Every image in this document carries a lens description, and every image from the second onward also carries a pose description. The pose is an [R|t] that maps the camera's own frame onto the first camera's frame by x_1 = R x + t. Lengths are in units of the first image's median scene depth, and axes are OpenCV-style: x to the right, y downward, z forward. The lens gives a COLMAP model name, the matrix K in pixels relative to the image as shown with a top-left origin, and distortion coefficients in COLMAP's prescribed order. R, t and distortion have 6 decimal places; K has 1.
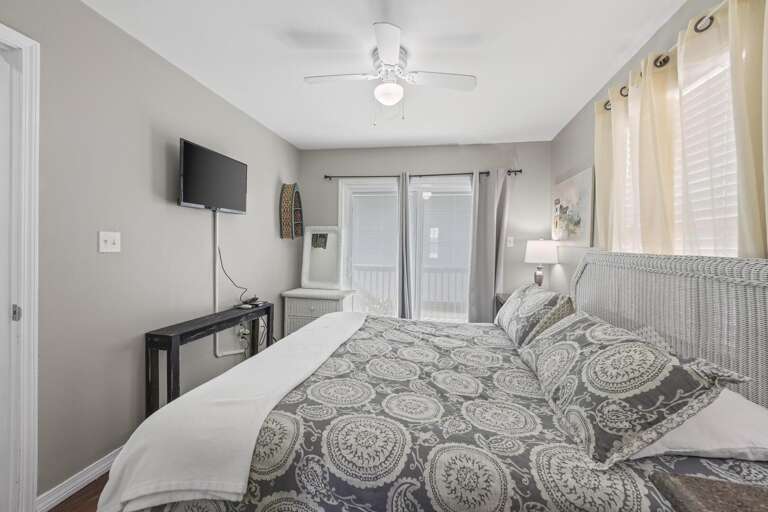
lens RADIAL K [[323.9, 0, 378.5], [0, 323.9, 253.7], [0, 0, 1]] dist [-0.000847, 0.000009]
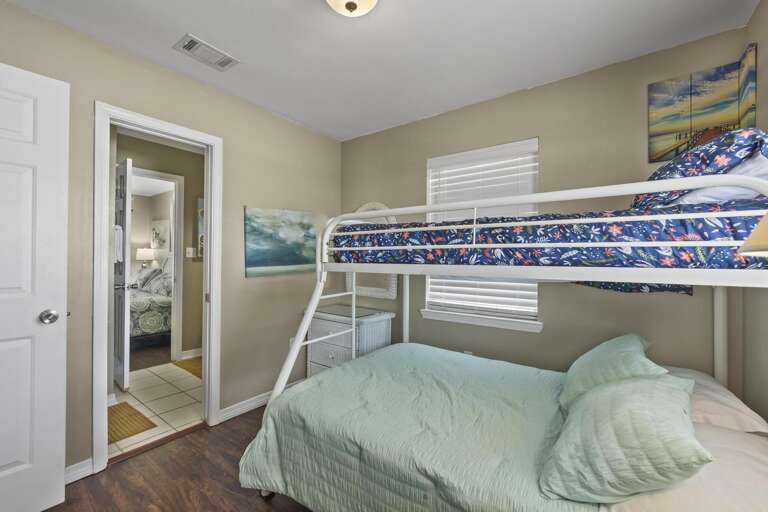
lens RADIAL K [[323.9, 0, 378.5], [0, 323.9, 253.7], [0, 0, 1]] dist [-0.000847, 0.000009]
pose [[0.426140, -0.001404, 0.904656, -0.702508], [0.013782, 0.999893, -0.004940, 0.021183], [-0.904552, 0.014573, 0.426113, -1.168984]]
